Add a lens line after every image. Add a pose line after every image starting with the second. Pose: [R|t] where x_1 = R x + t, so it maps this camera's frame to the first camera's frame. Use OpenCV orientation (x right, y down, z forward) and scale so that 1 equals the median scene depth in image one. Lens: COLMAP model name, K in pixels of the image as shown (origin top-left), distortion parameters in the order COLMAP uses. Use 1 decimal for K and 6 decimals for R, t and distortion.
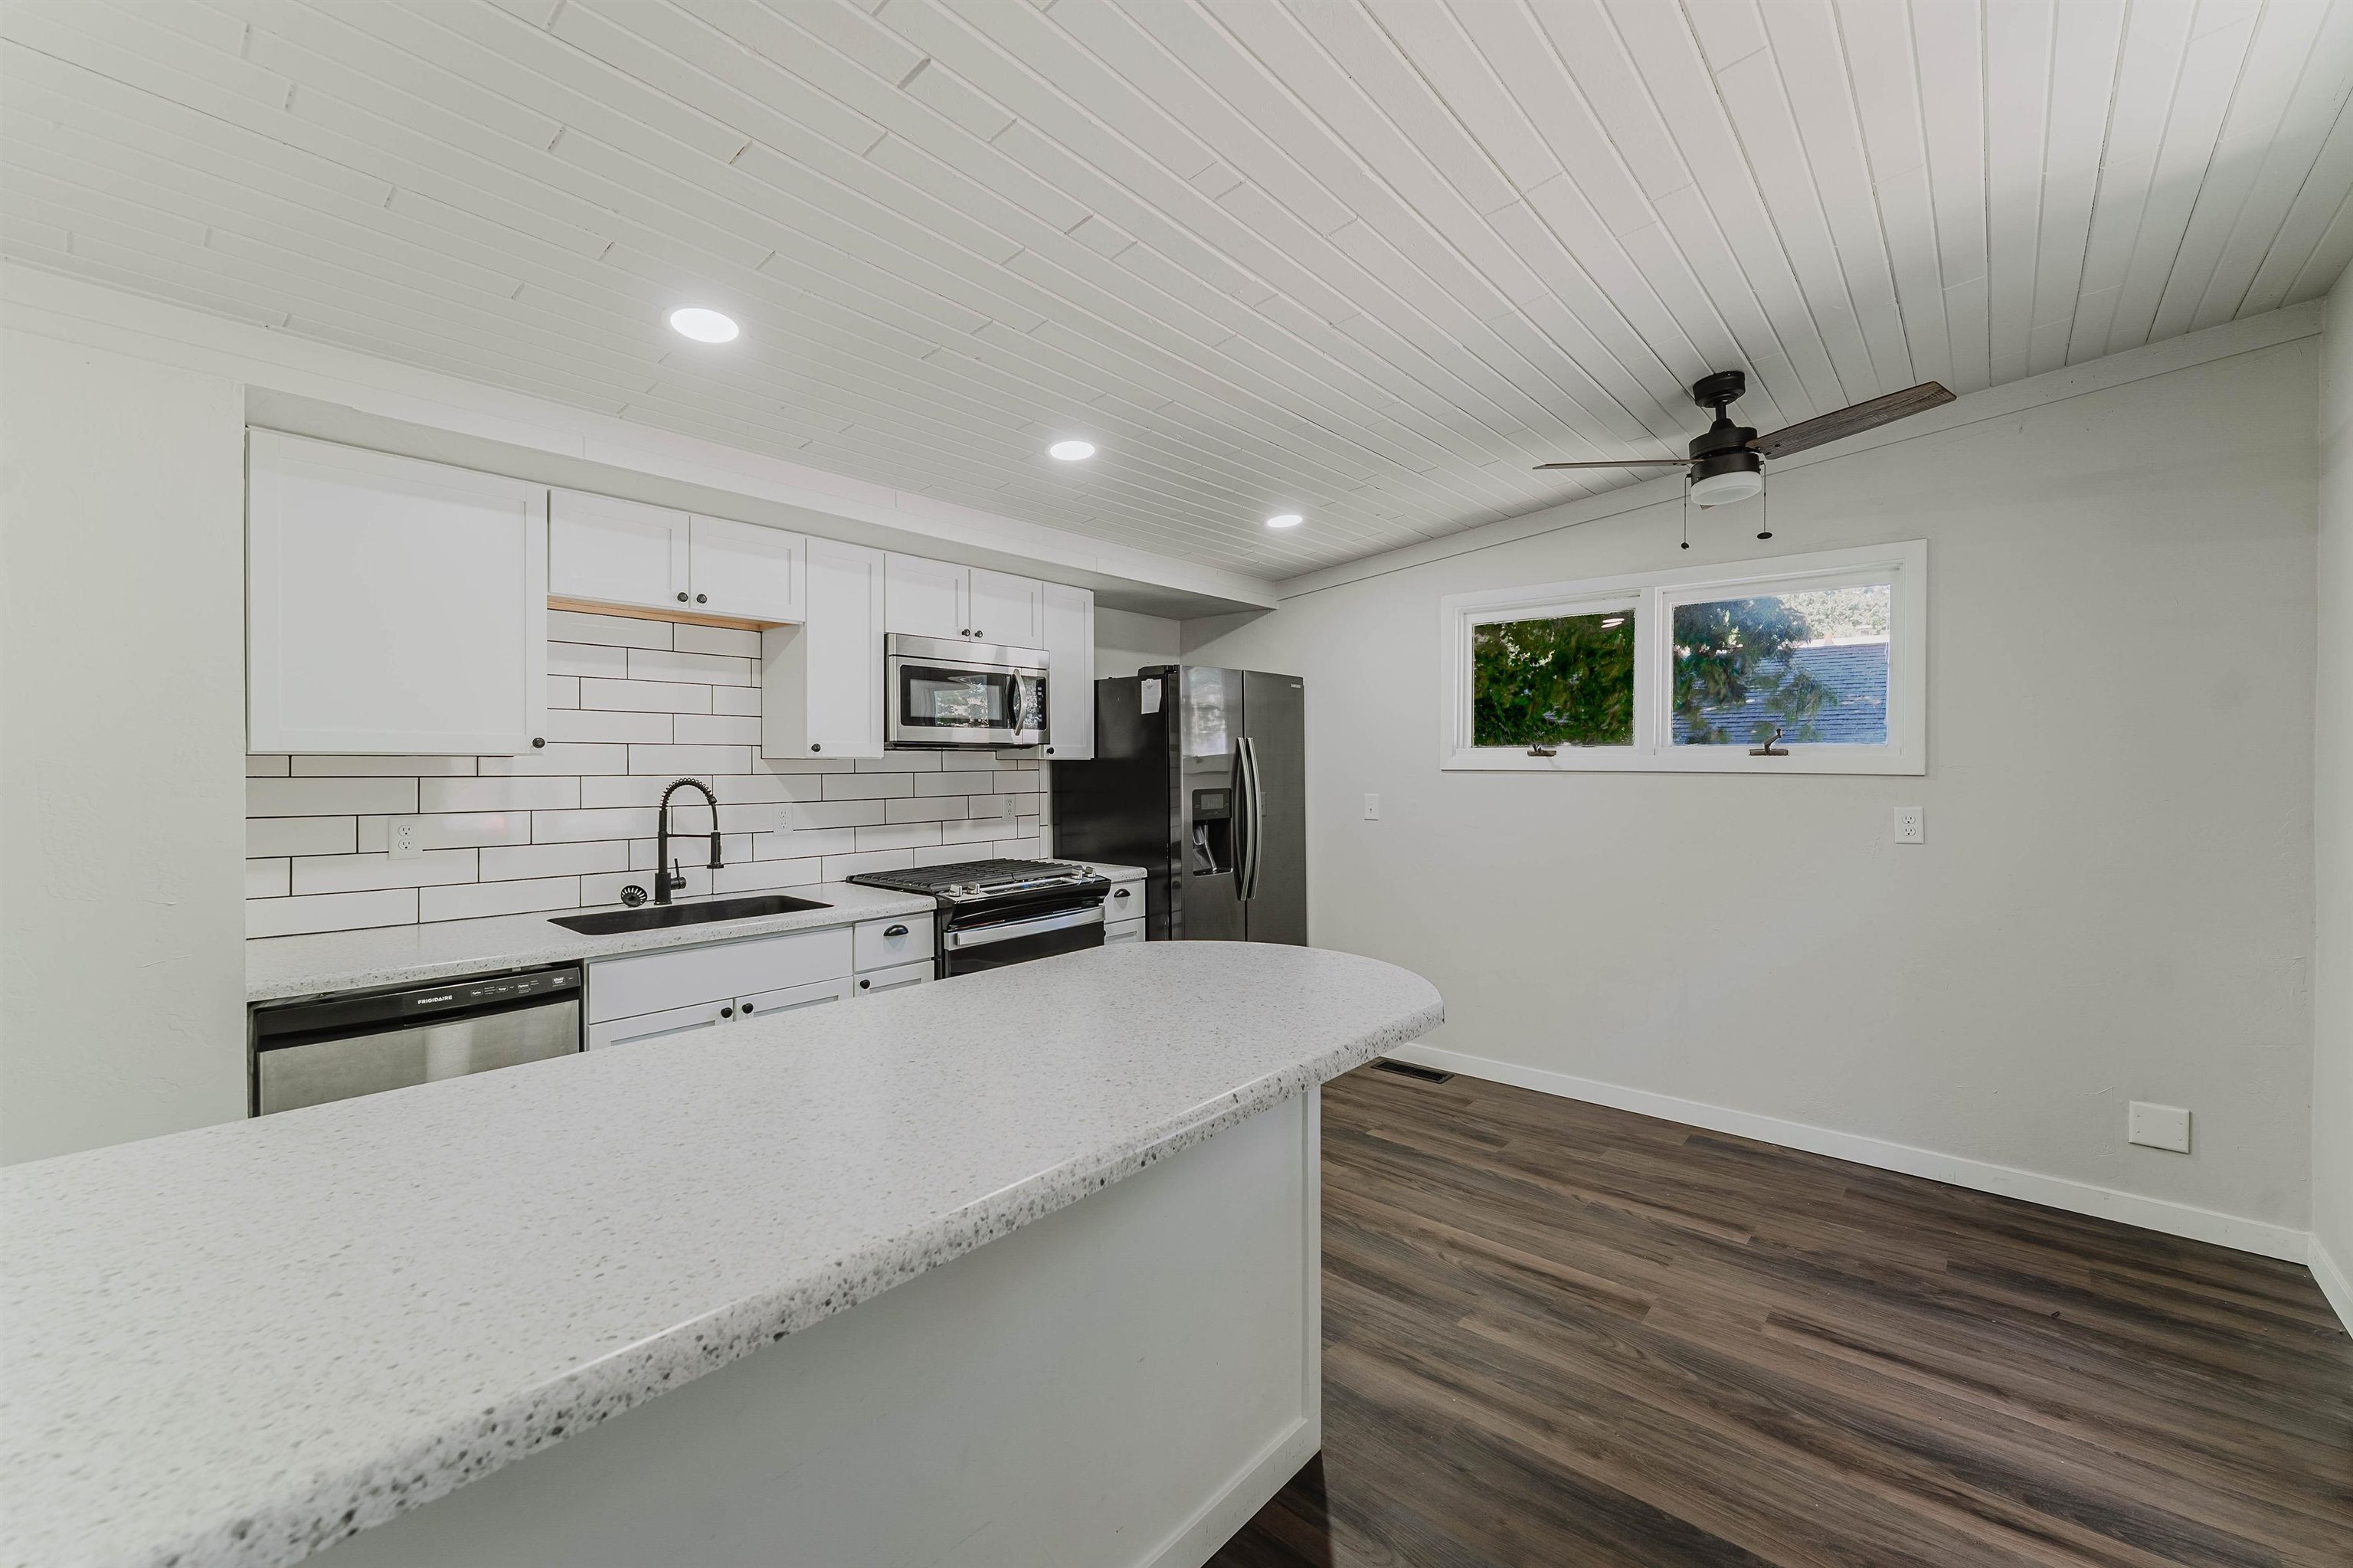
lens RADIAL K [[950.9, 0, 1168.9], [0, 950.9, 756.6], [0, 0, 1]] dist [-0.001523, -0.000063]
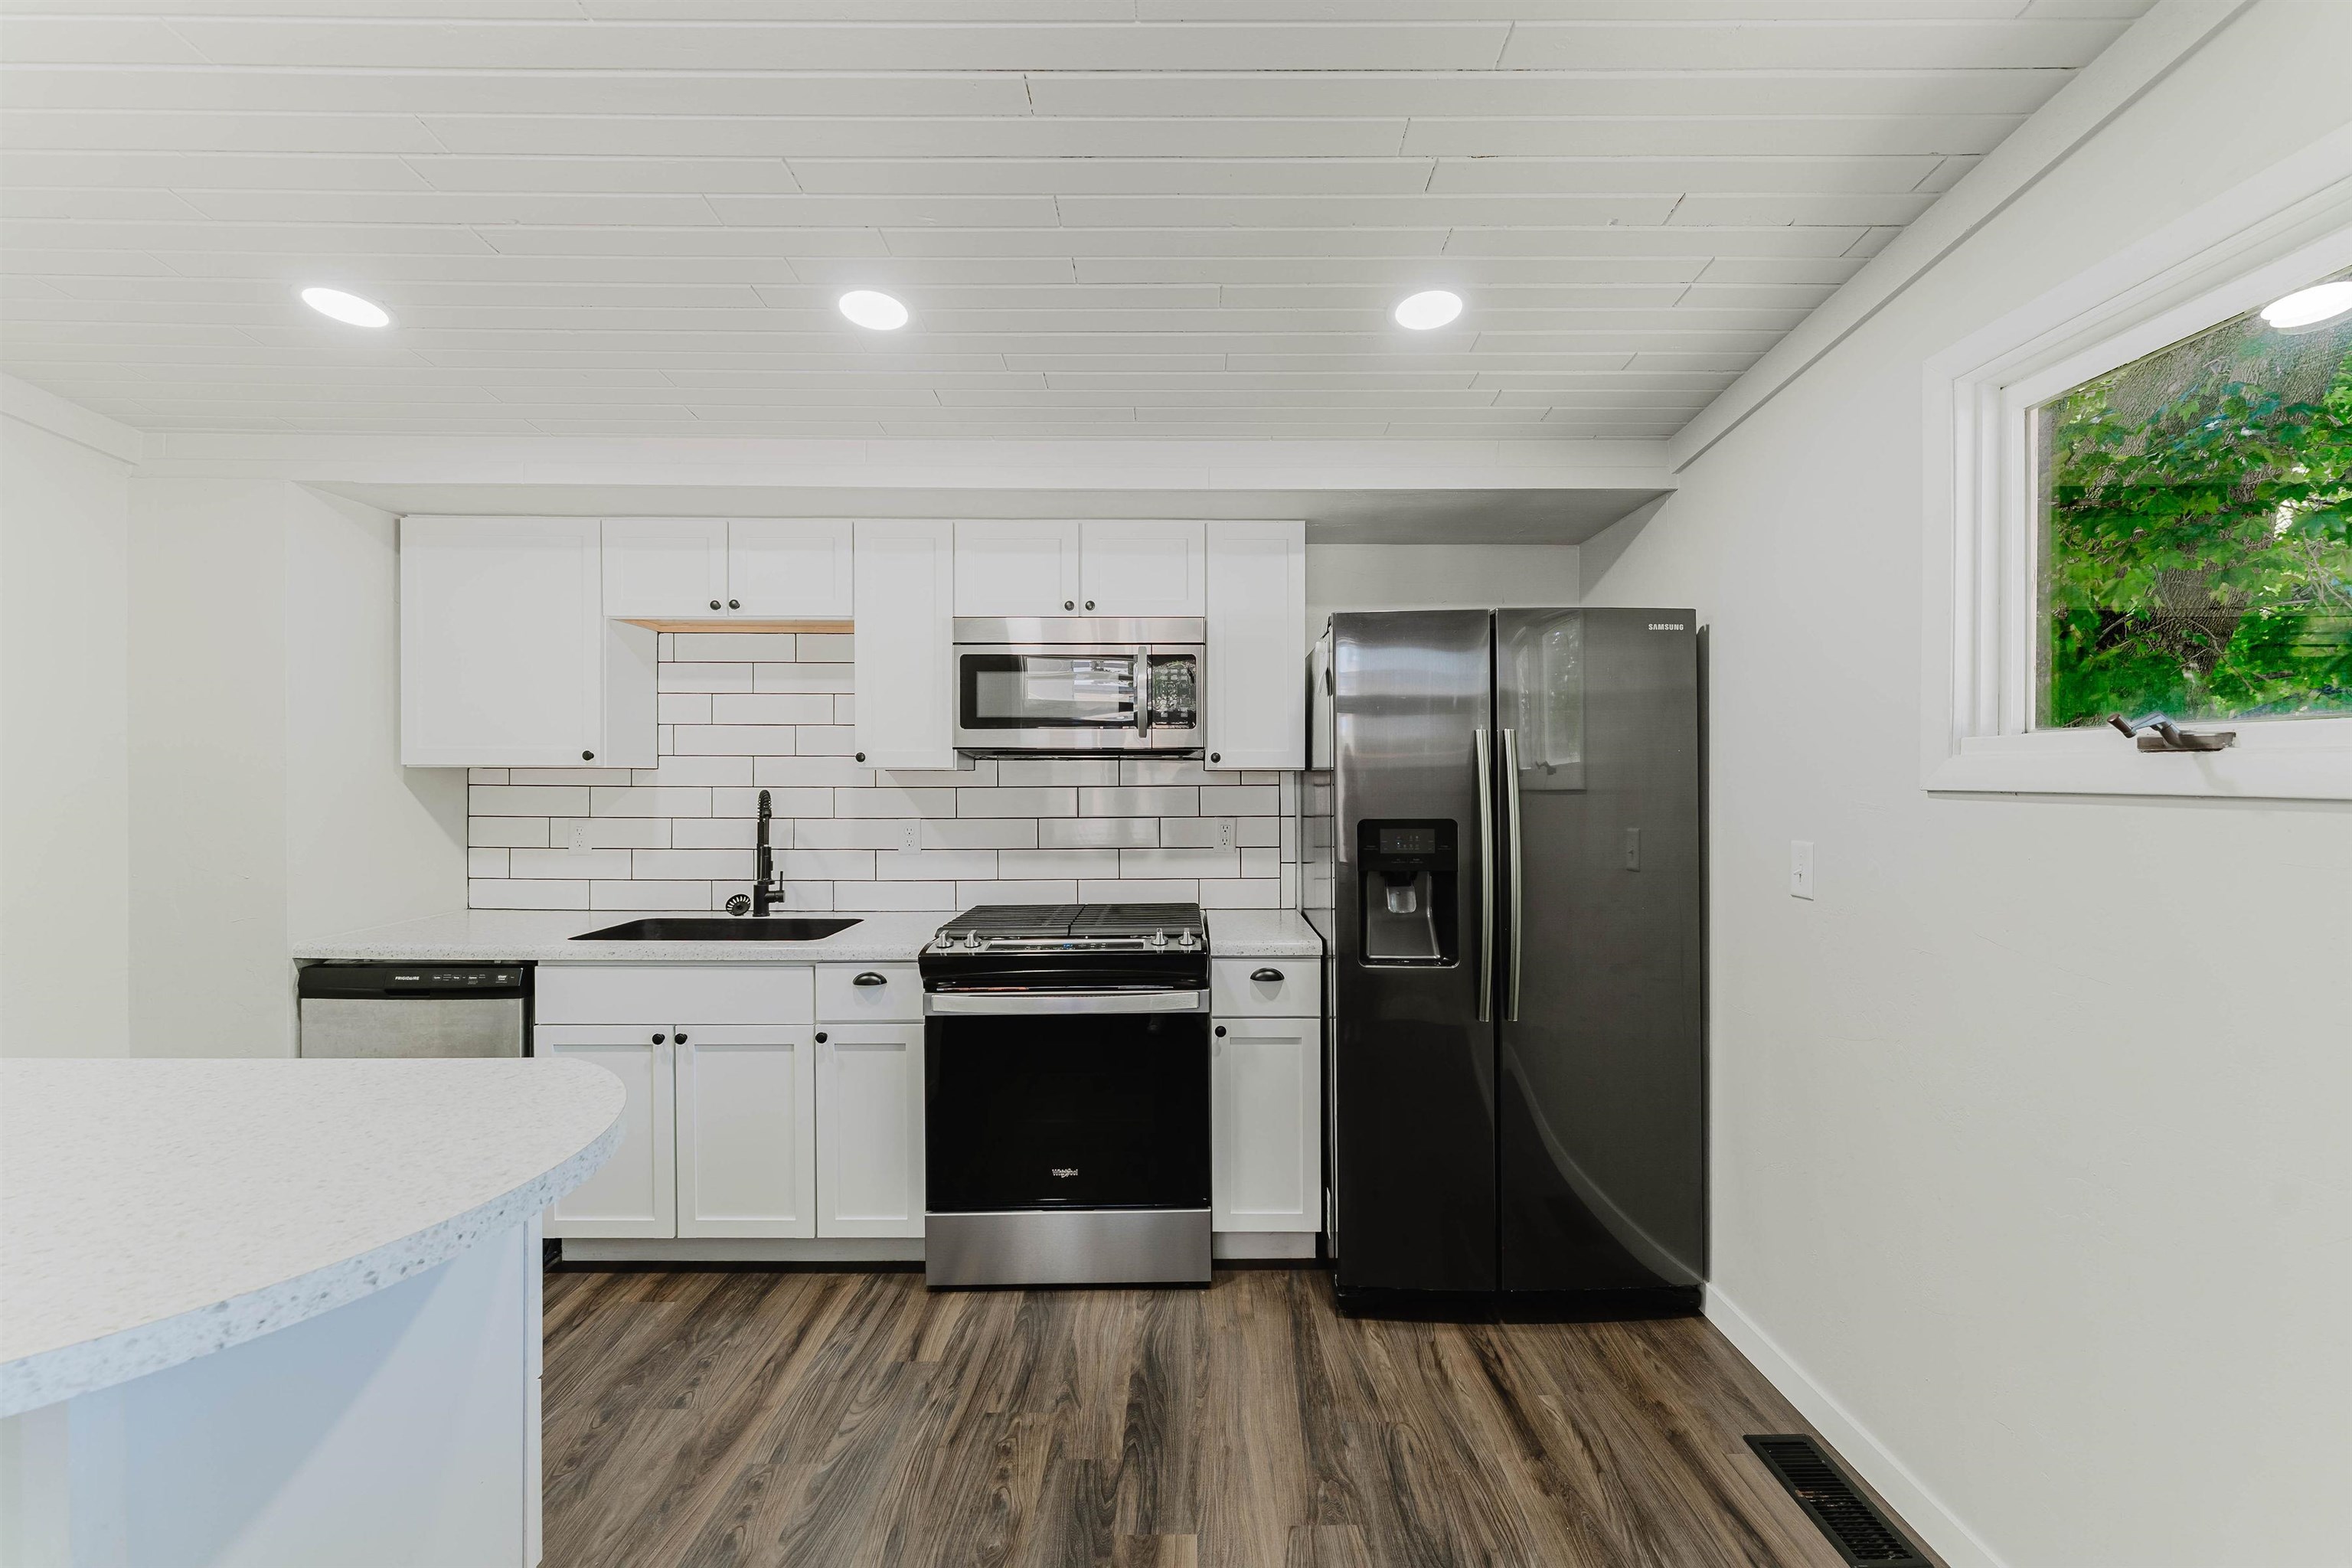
lens RADIAL K [[961.9, 0, 1100.3], [0, 961.9, 777.4], [0, 0, 1]] dist [-0.000352, -0.000210]
pose [[0.660055, 0.000418, -0.751217, 0.459343], [0.004190, 0.999982, 0.004237, 0.006543], [0.751206, -0.005944, 0.660041, 0.595224]]
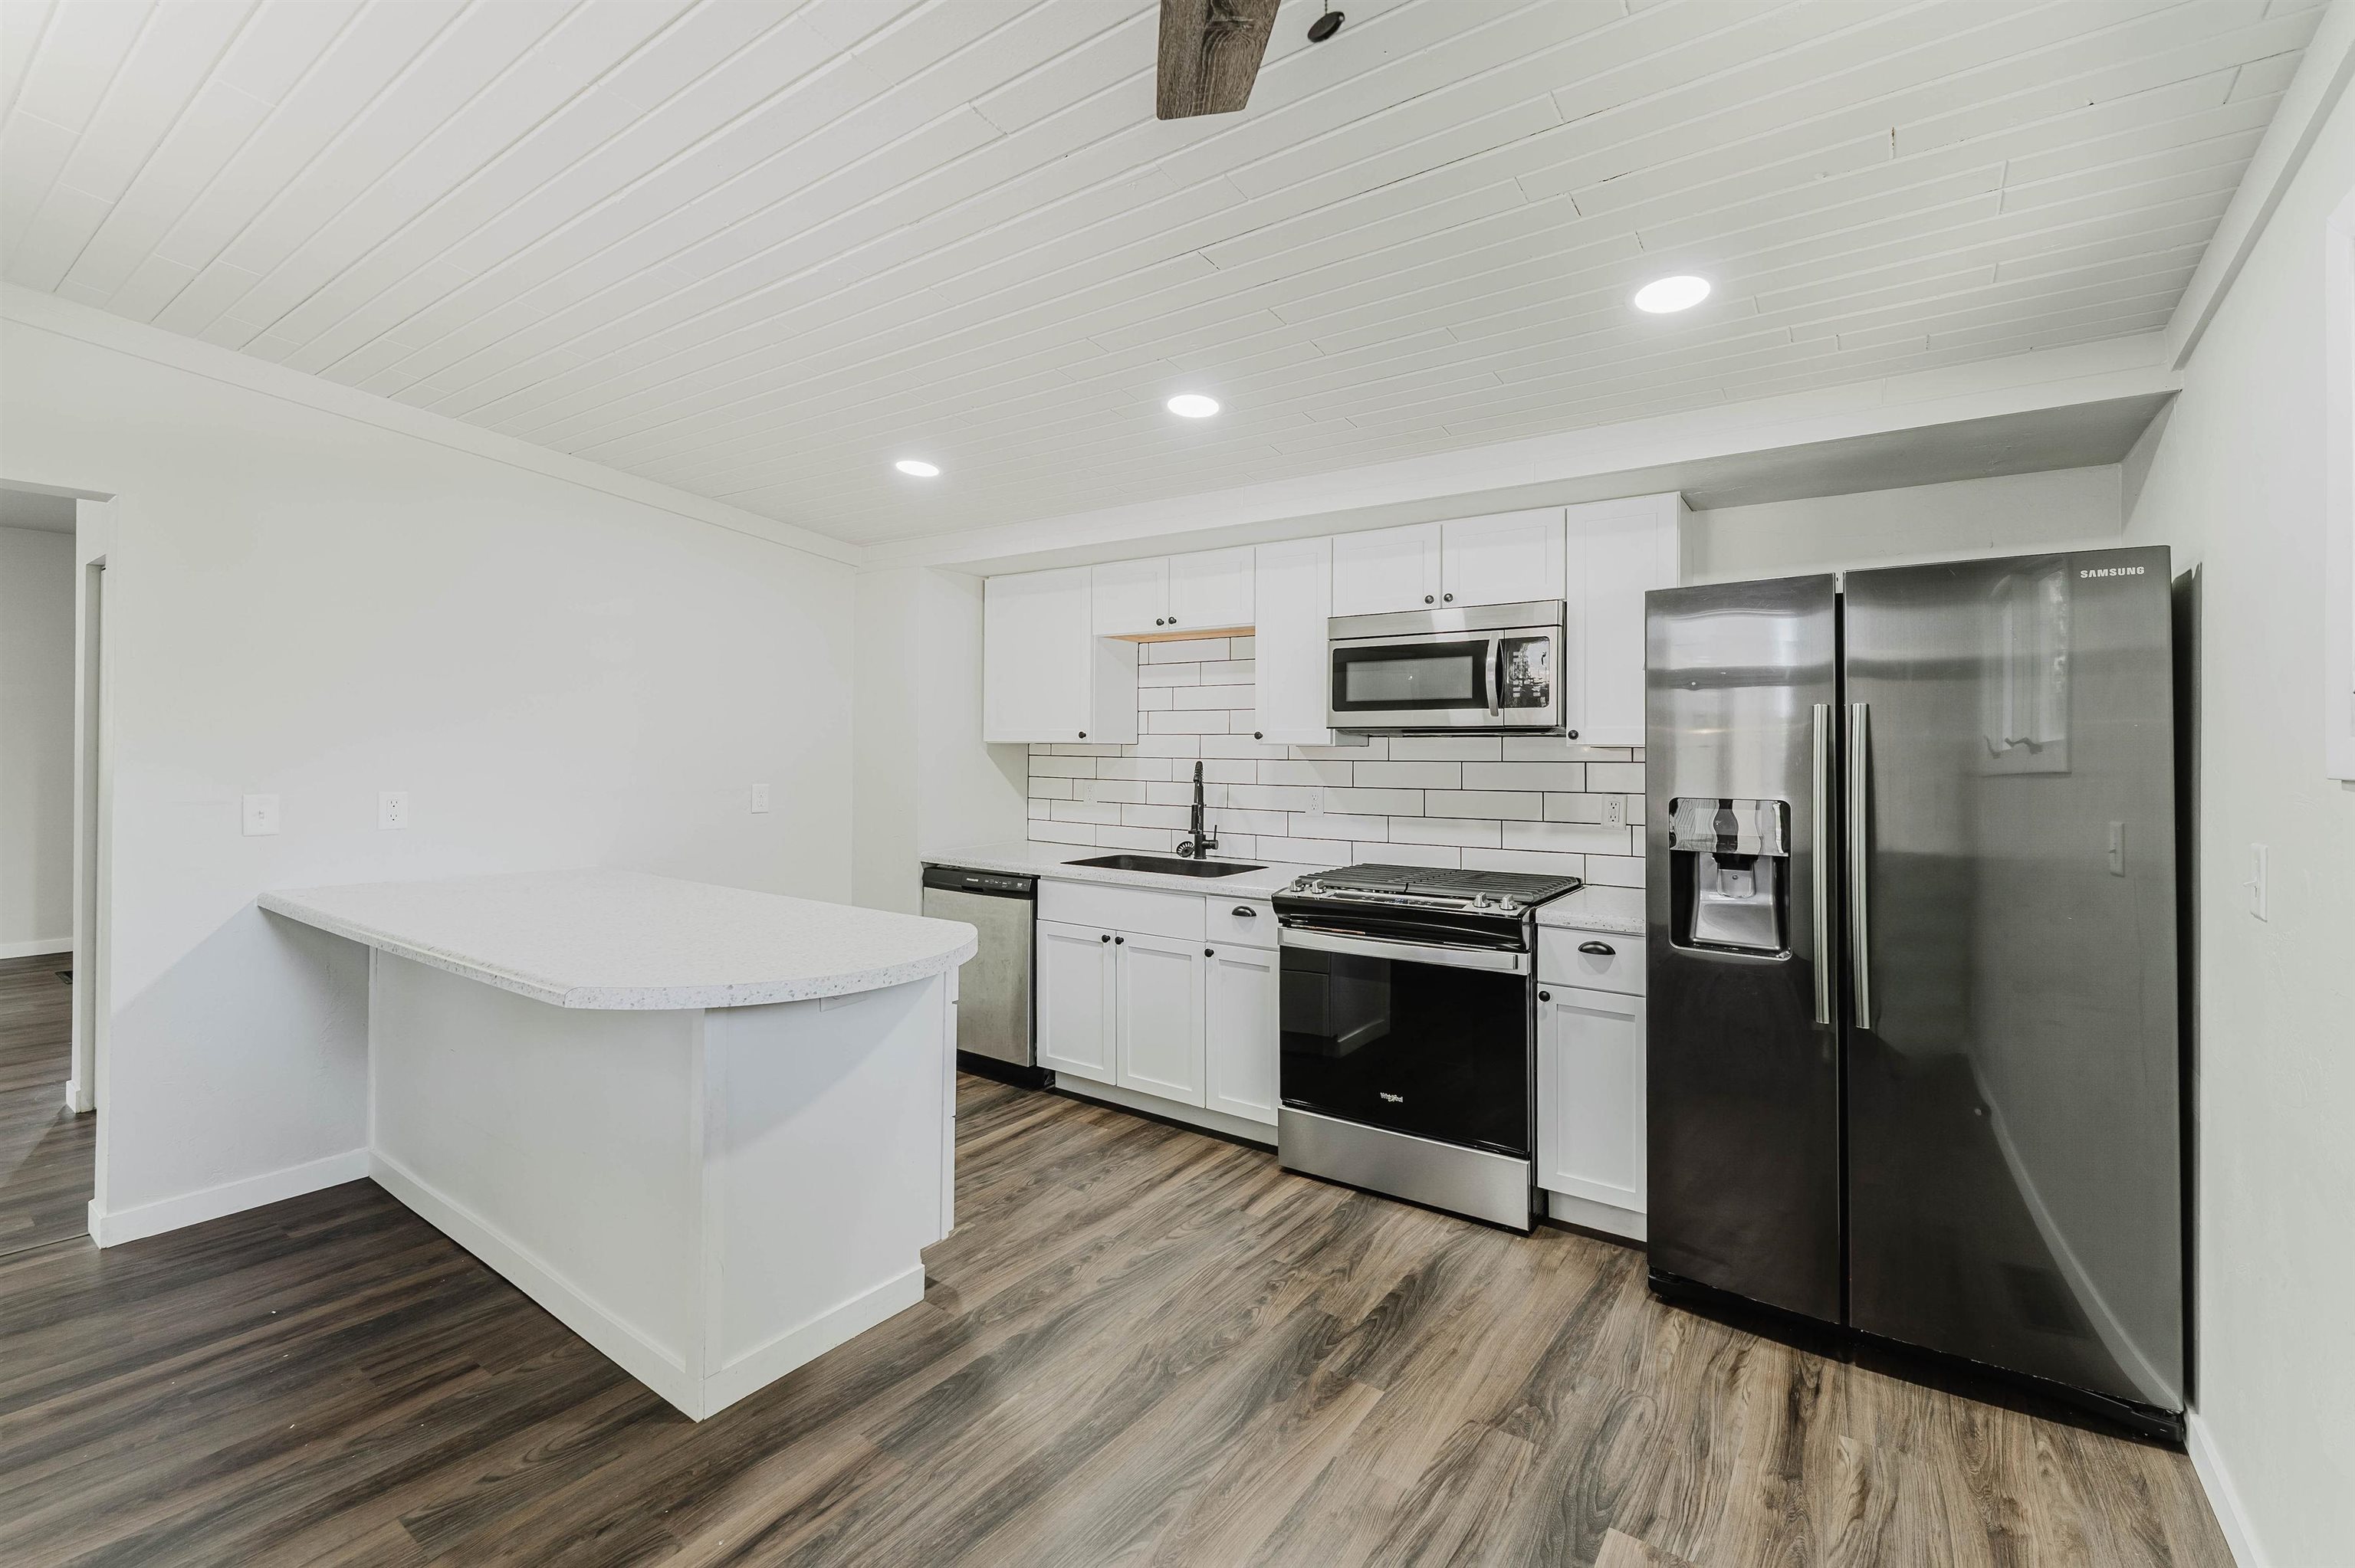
lens RADIAL K [[899.4, 0, 1137.7], [0, 899.4, 737.2], [0, 0, 1]] dist [-0.001106, -0.000012]
pose [[0.142742, -0.012006, -0.989687, 0.656137], [-0.000439, 0.999926, -0.012194, 0.005182], [0.989760, 0.002175, 0.142726, 0.735031]]
